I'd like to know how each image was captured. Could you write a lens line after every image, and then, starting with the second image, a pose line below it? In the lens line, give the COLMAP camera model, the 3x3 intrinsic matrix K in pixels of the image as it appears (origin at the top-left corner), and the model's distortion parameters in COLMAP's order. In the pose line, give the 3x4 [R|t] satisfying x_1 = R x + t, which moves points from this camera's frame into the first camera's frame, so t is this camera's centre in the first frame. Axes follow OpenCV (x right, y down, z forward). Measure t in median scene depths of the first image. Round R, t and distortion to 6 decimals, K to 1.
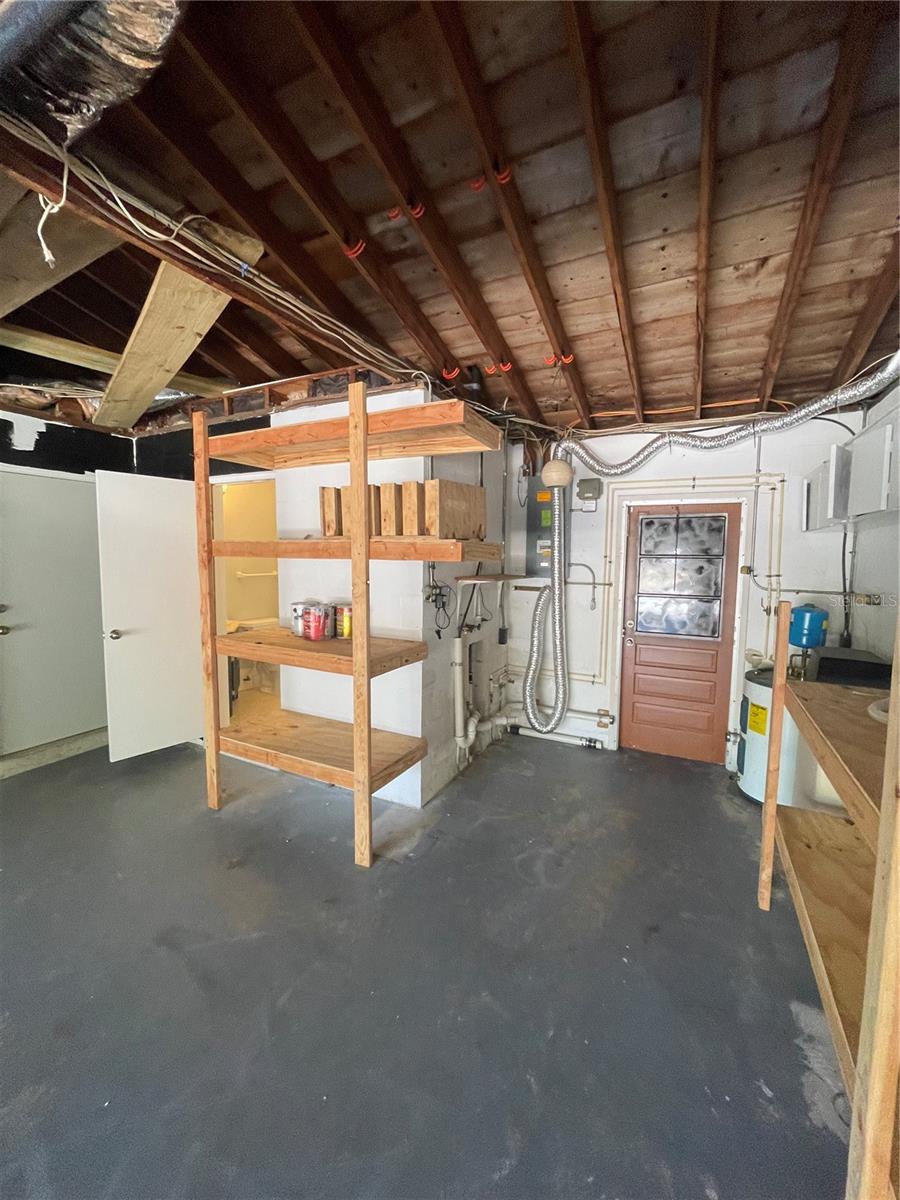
lens RADIAL K [[482.5, 0, 451.2], [0, 482.5, 600.0], [0, 0, 1]] dist [-0.001010, -0.001389]
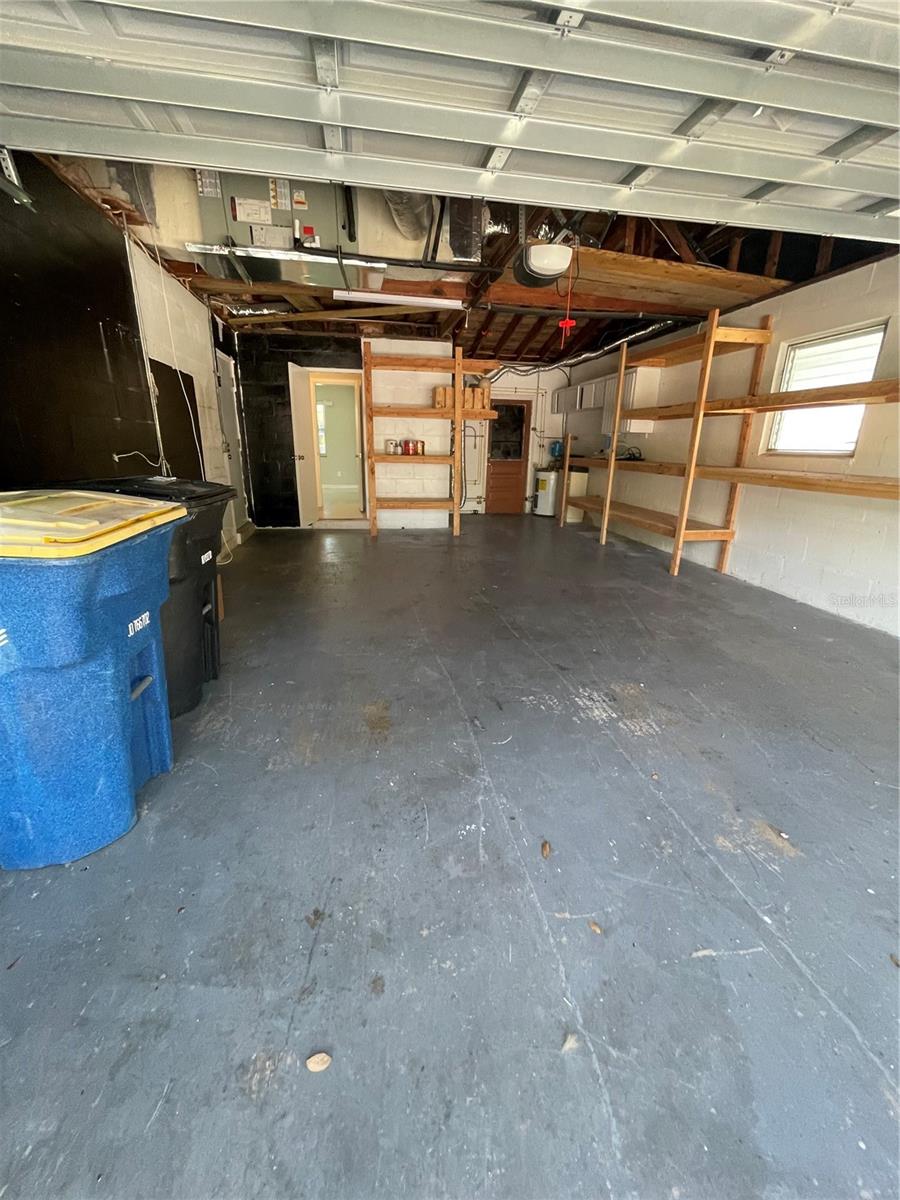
lens RADIAL K [[482.5, 0, 455.7], [0, 482.5, 598.4], [0, 0, 1]] dist [-0.001010, -0.001389]
pose [[0.816987, -0.168596, 0.551459, -1.296643], [0.041056, 0.970885, 0.236003, 0.190553], [-0.575192, -0.170171, 0.800122, -0.956057]]
